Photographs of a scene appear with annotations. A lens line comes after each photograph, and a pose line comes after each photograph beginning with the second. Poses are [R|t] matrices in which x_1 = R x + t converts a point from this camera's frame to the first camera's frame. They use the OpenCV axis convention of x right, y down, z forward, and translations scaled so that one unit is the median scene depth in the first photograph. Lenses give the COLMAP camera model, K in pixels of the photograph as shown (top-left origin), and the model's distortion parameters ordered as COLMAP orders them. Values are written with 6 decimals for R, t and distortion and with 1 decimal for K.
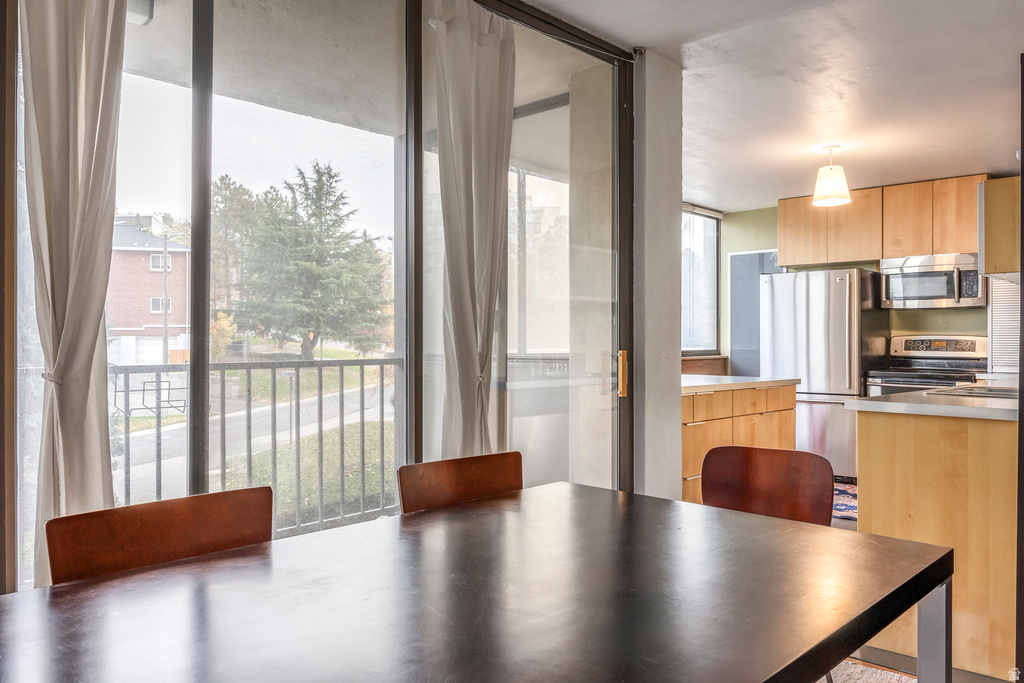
lens RADIAL K [[793.6, 0, 517.9], [0, 793.6, 340.6], [0, 0, 1]] dist [-0.001292, -0.006505]
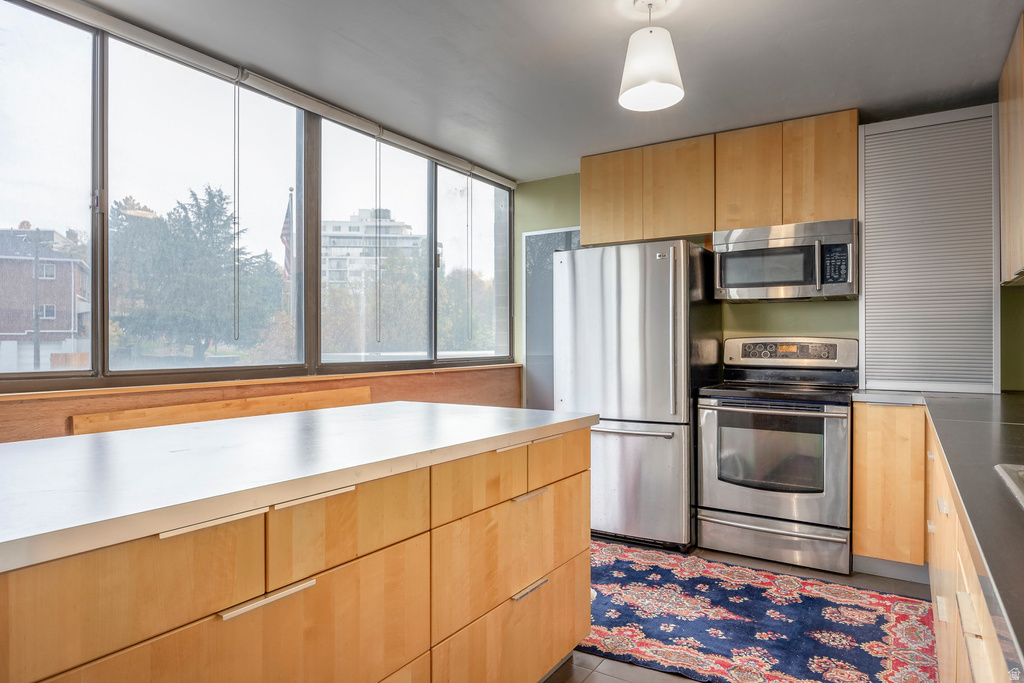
lens RADIAL K [[614.0, 0, 521.4], [0, 614.0, 341.2], [0, 0, 1]] dist [-0.004444, -0.000399]
pose [[0.984091, -0.001167, 0.177660, 0.177880], [0.001986, 0.999988, -0.004428, -0.000669], [-0.177652, 0.004710, 0.984082, 0.460552]]
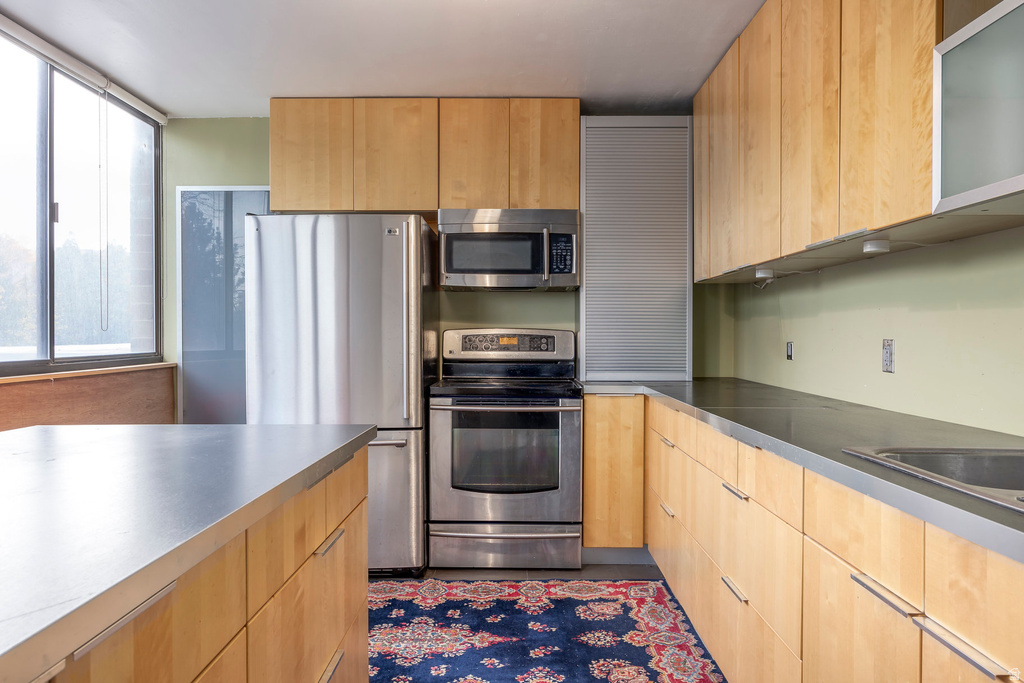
lens RADIAL K [[688.6, 0, 522.4], [0, 688.6, 339.3], [0, 0, 1]] dist [-0.002545, -0.004145]
pose [[0.736147, -0.005868, 0.676797, 0.125129], [0.002263, 0.999978, 0.006208, -0.000748], [-0.676818, -0.003038, 0.736144, 0.521949]]
